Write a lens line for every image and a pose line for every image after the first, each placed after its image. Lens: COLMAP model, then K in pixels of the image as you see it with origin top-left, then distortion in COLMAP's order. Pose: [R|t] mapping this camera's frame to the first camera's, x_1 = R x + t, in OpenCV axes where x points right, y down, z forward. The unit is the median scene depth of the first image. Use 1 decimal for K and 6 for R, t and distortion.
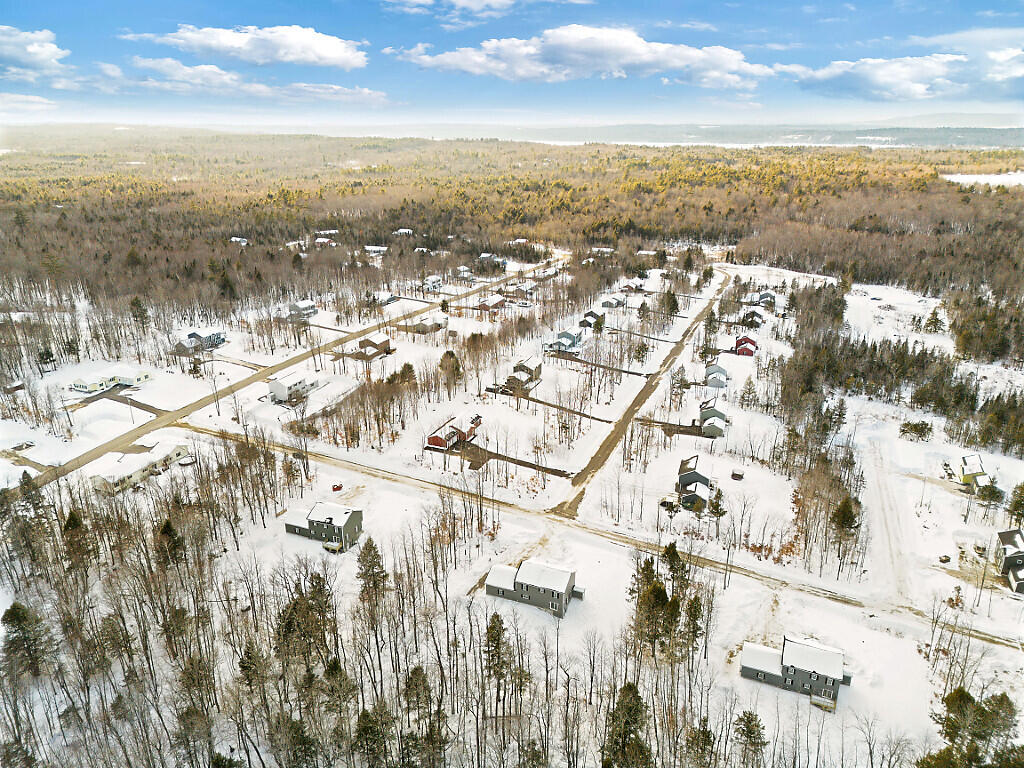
lens RADIAL K [[706.5, 0, 512.4], [0, 706.5, 376.9], [0, 0, 1]] dist [0.078986, -0.059304]
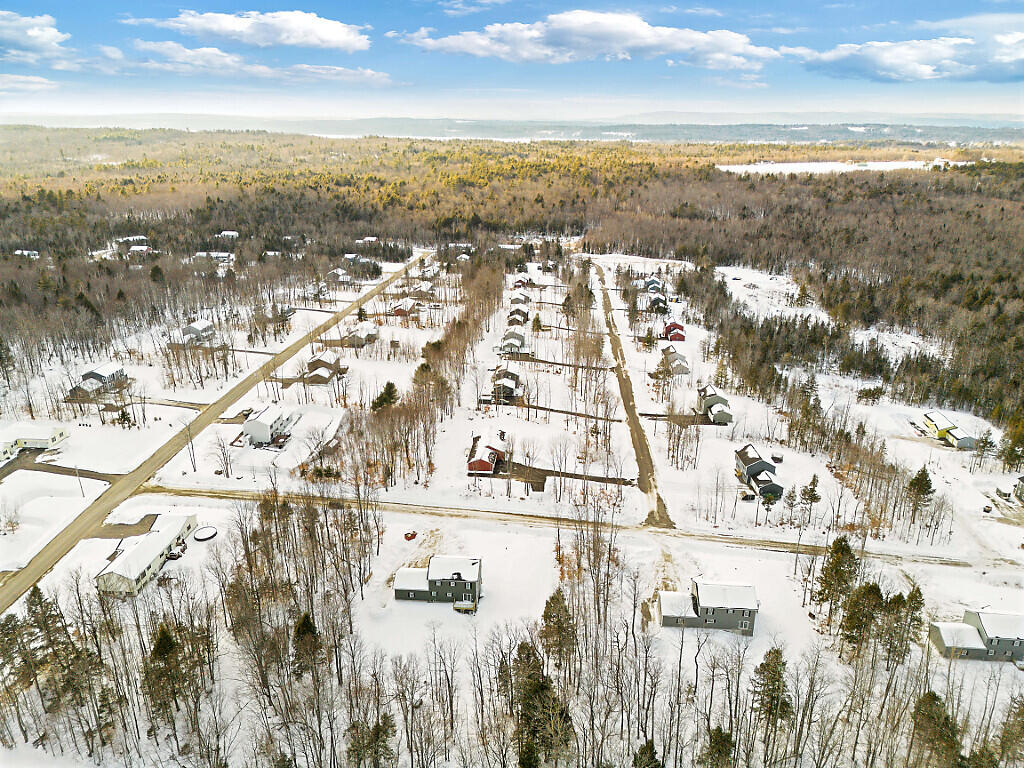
lens RADIAL K [[714.5, 0, 512.2], [0, 714.5, 381.5], [0, 0, 1]] dist [0.079884, -0.066402]
pose [[0.950414, -0.102798, 0.293505, -0.284914], [0.099829, 0.994687, 0.025122, -0.029417], [-0.294529, 0.005424, 0.955627, 0.110293]]
